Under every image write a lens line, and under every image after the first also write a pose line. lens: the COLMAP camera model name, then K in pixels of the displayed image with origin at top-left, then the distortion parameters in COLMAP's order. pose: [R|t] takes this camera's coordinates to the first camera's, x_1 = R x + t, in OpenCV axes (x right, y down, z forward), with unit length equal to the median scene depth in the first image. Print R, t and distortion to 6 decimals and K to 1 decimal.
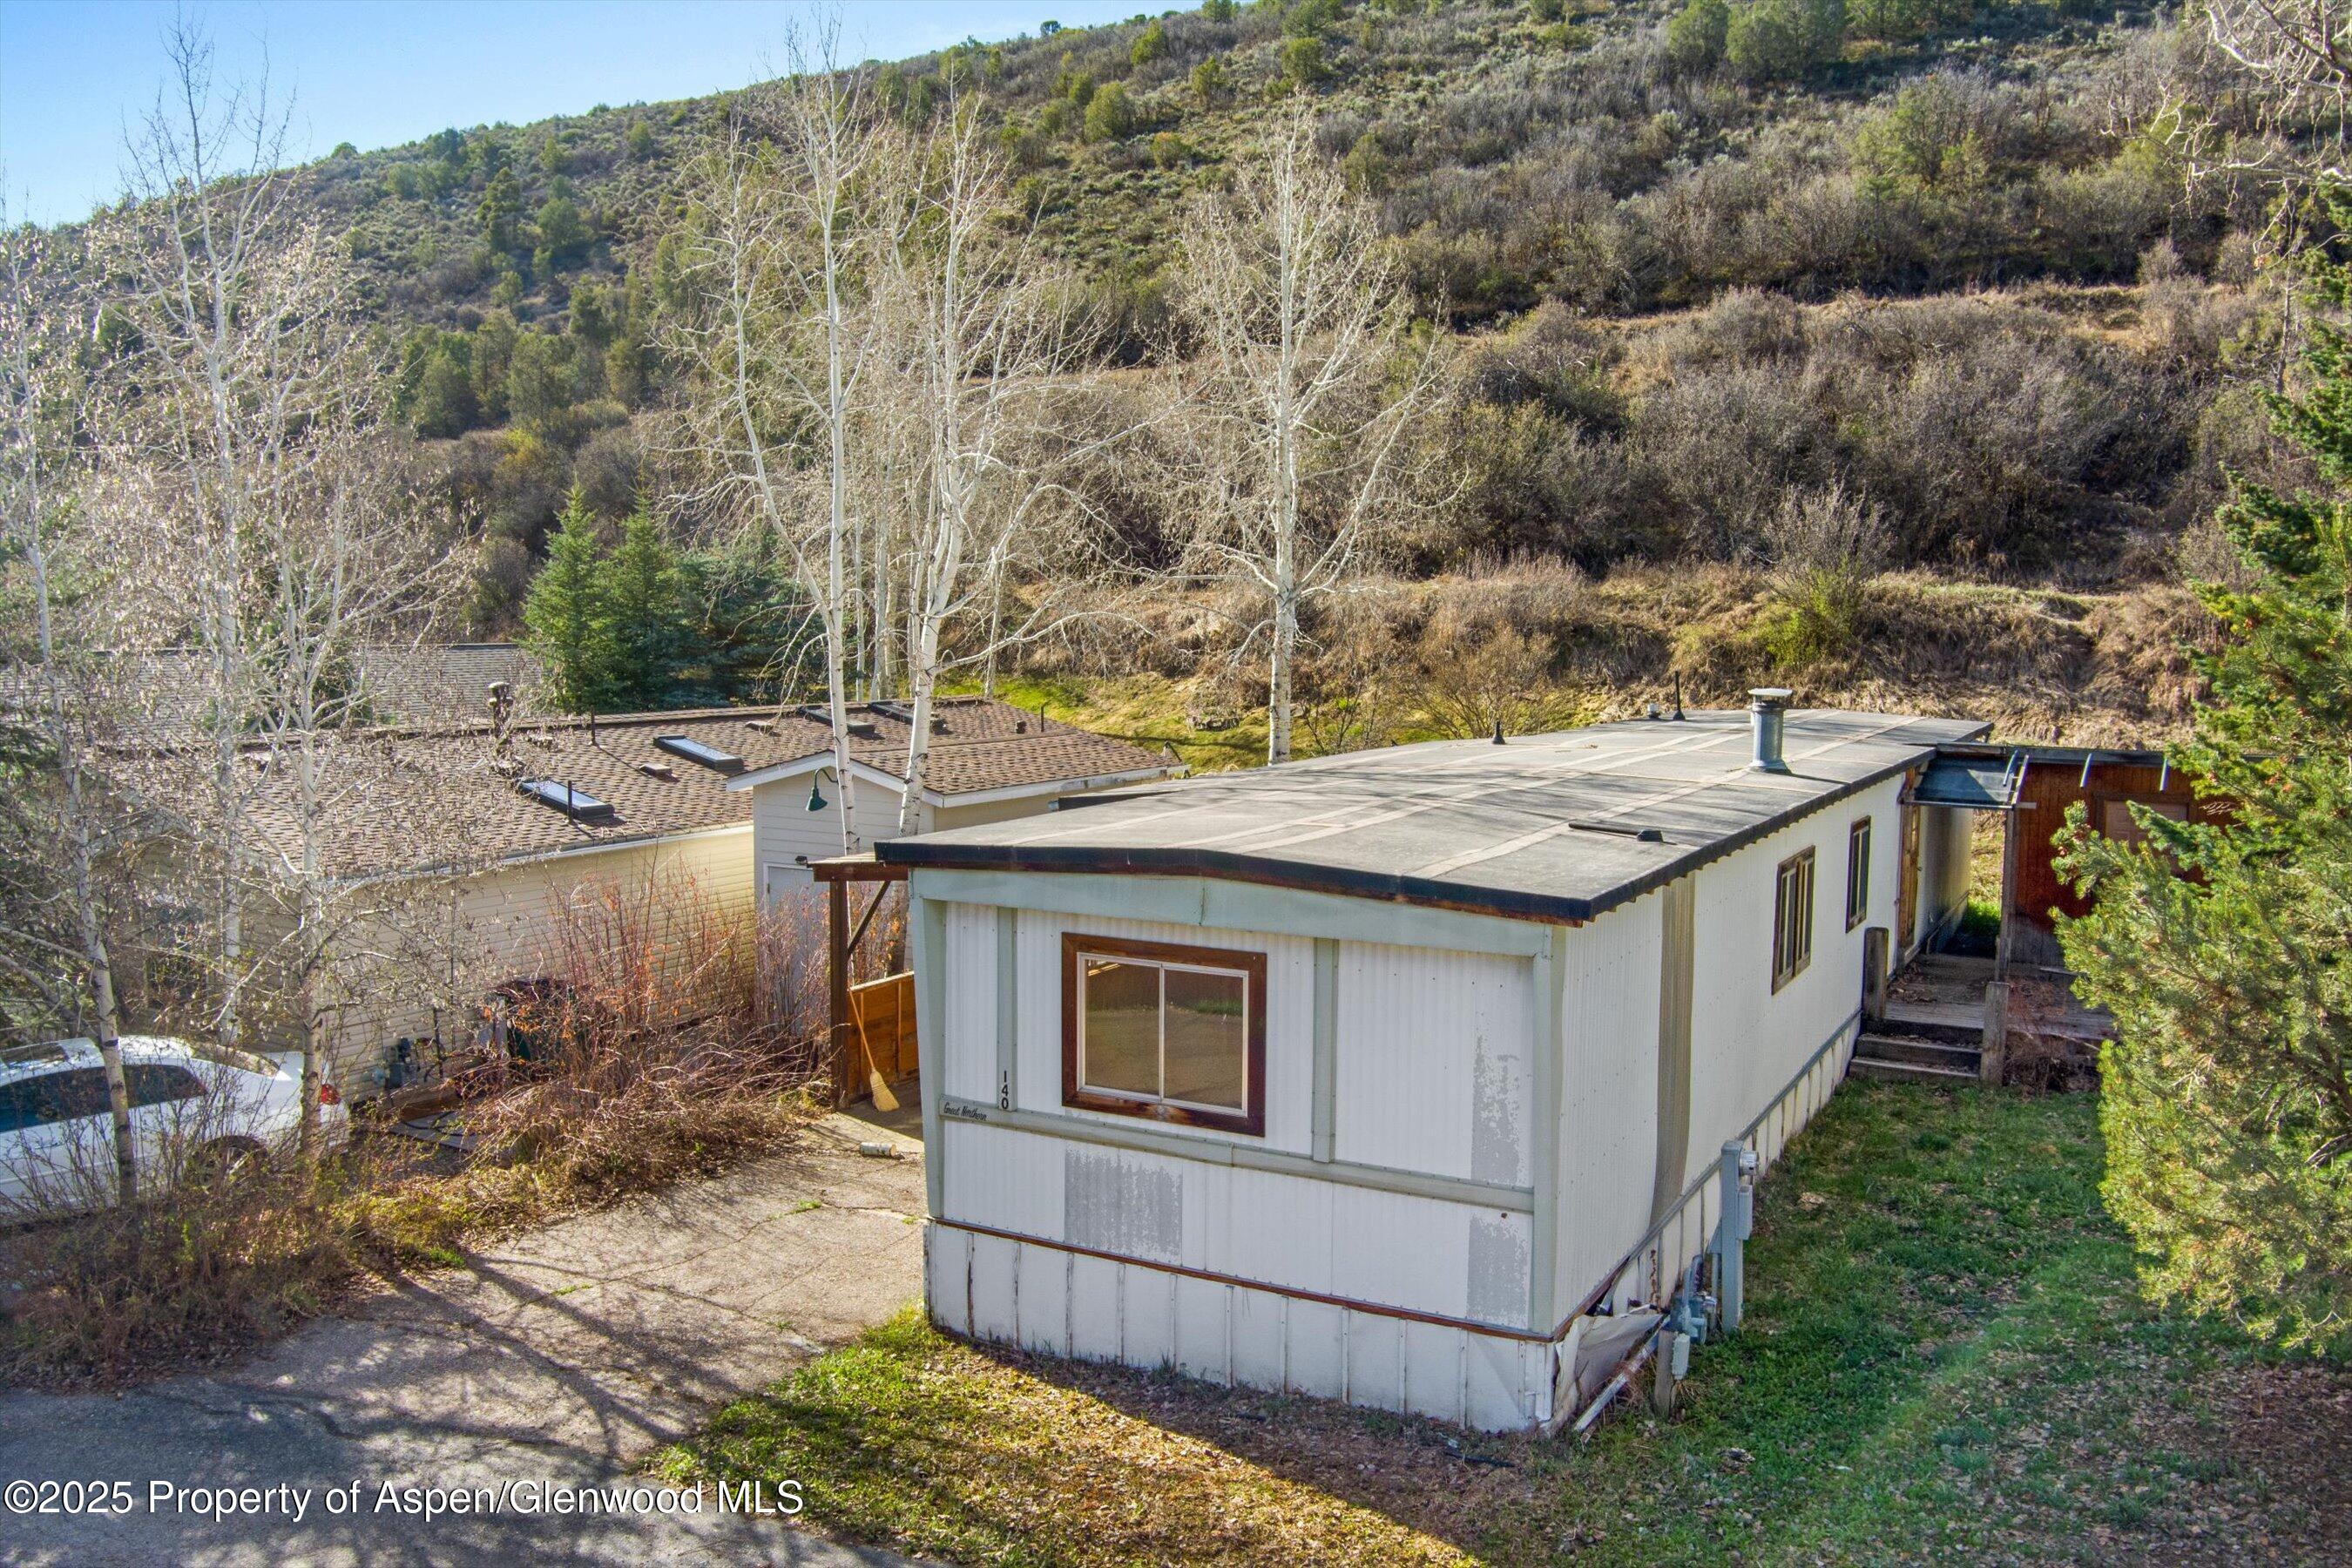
lens RADIAL K [[1902.2, 0, 1176.0], [0, 1902.2, 784.0], [0, 0, 1]] dist [-0.068790, -0.005292]
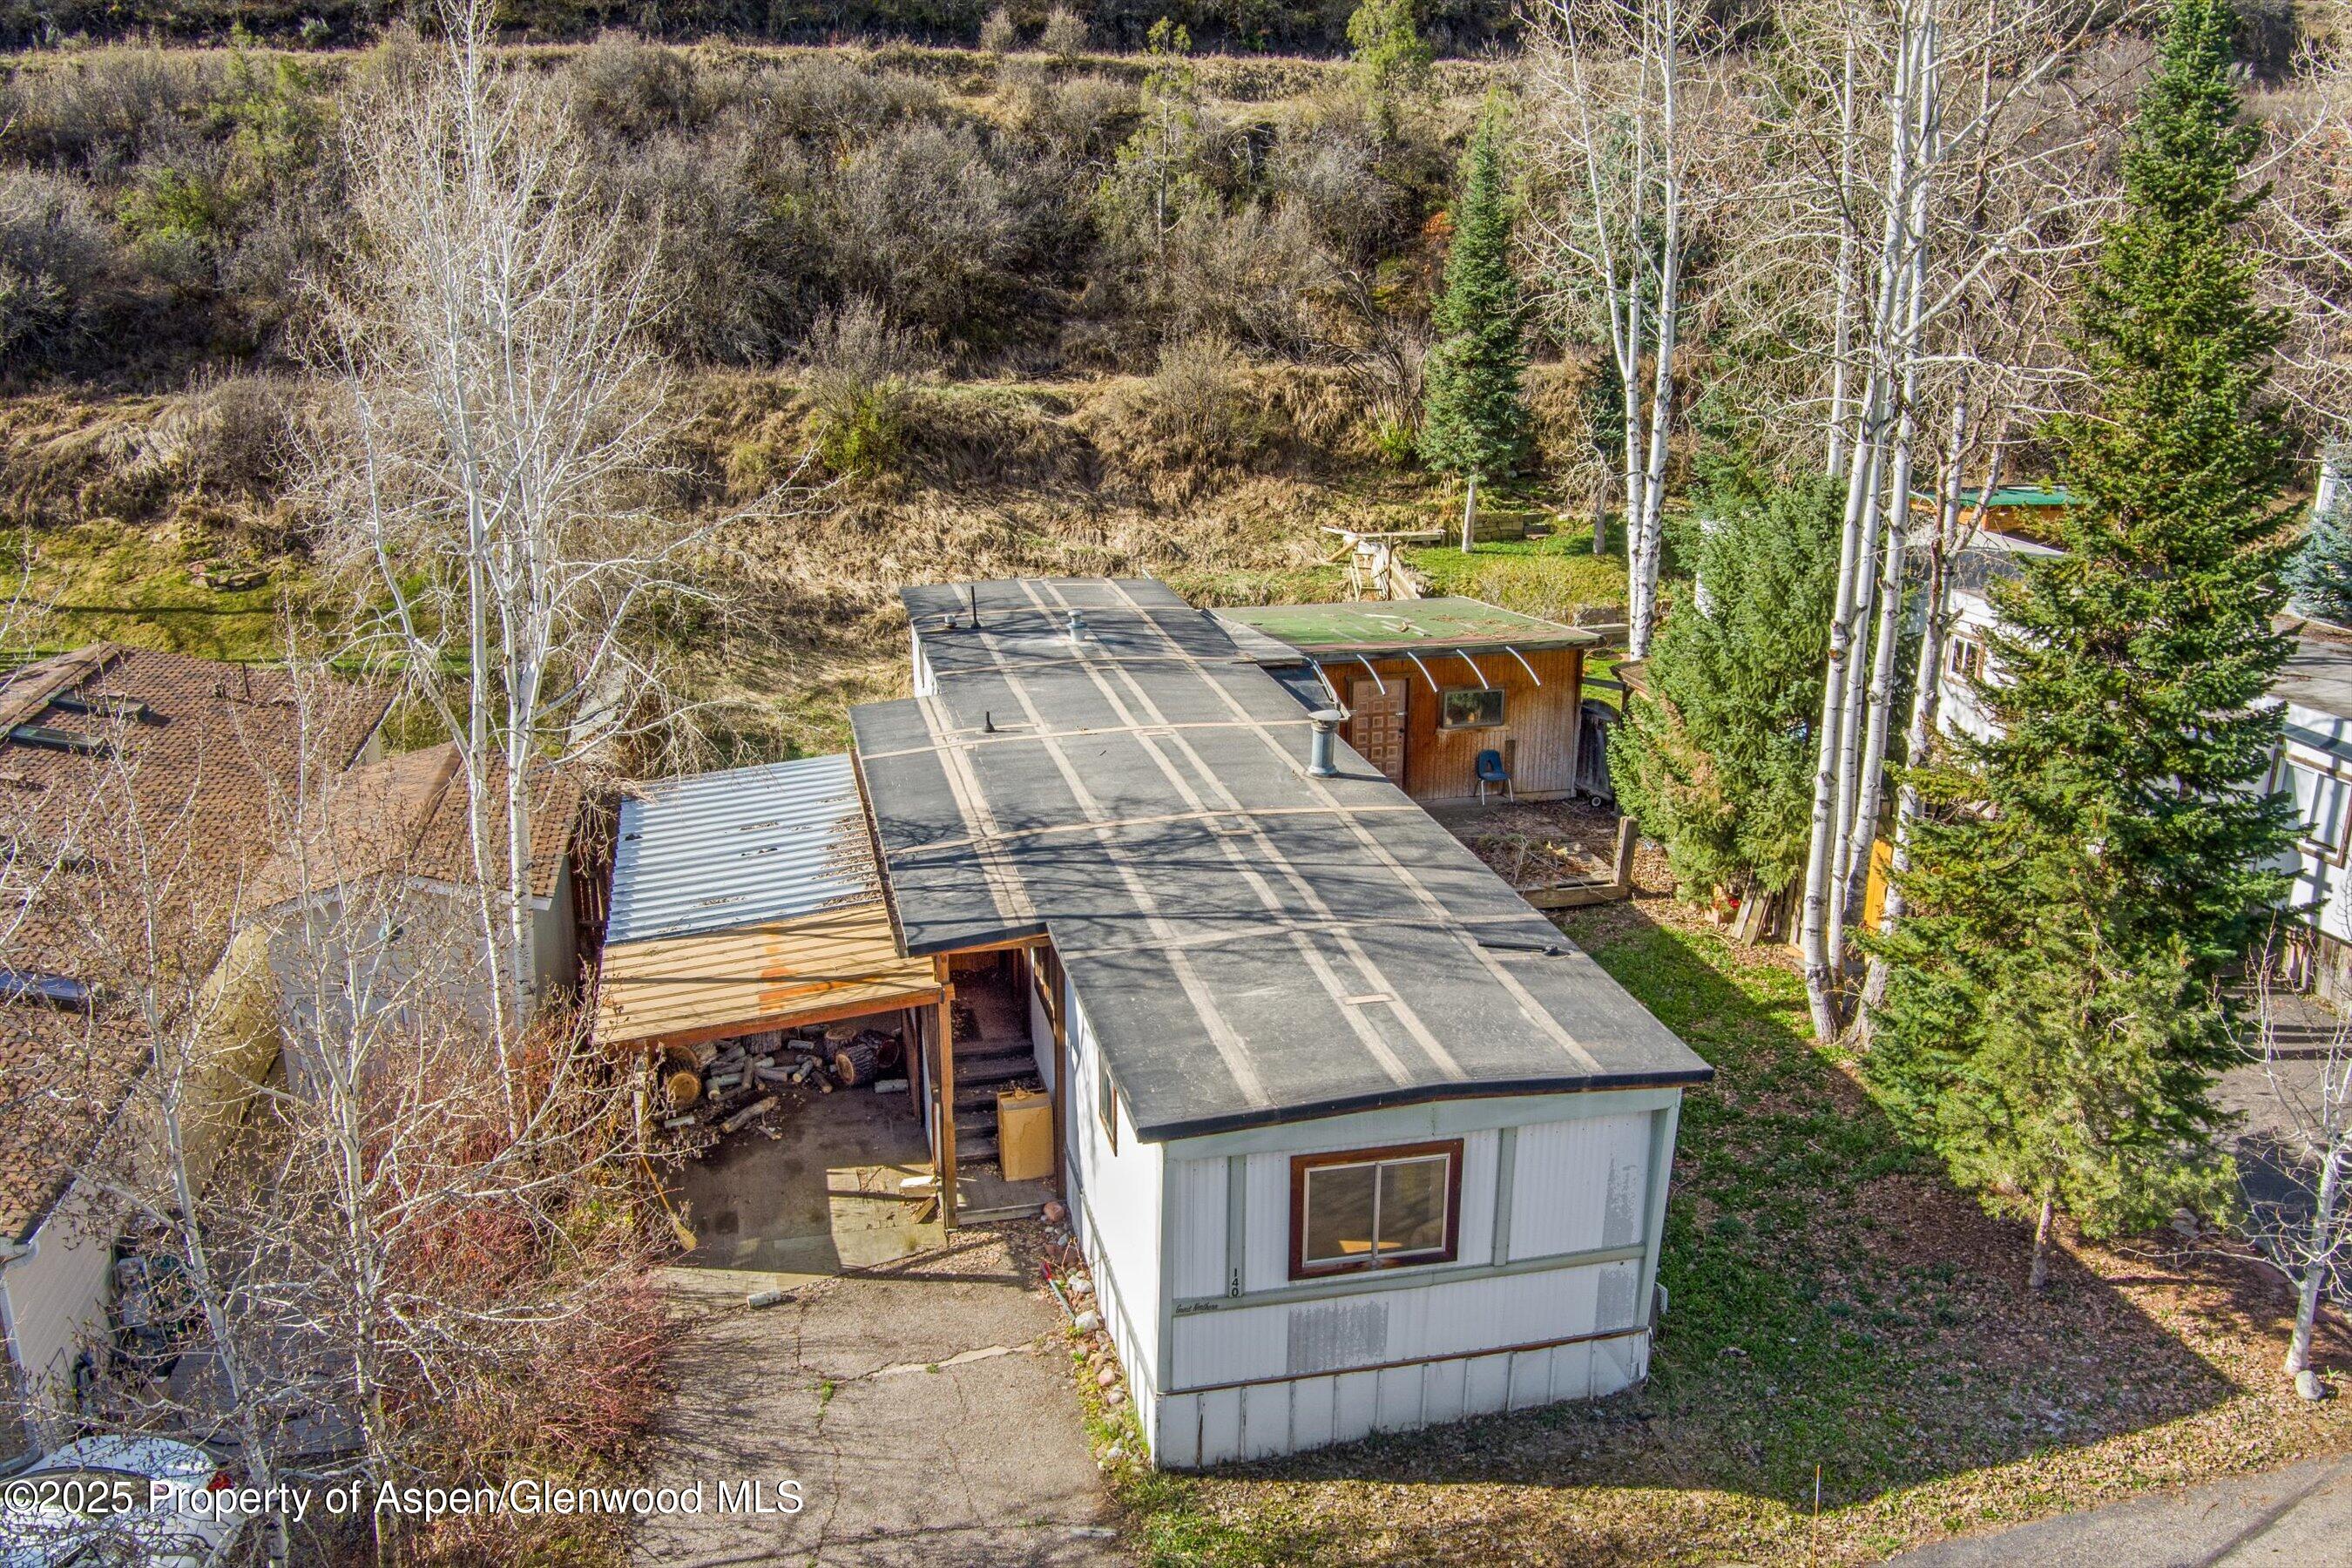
lens RADIAL K [[1894.3, 0, 1176.0], [0, 1894.3, 810.6], [0, 0, 1]] dist [-0.063514, -0.004710]
pose [[0.744703, -0.209034, 0.633815, -0.802480], [0.058442, 0.966461, 0.250075, -0.427717], [-0.664832, -0.149191, 0.731943, 0.171443]]
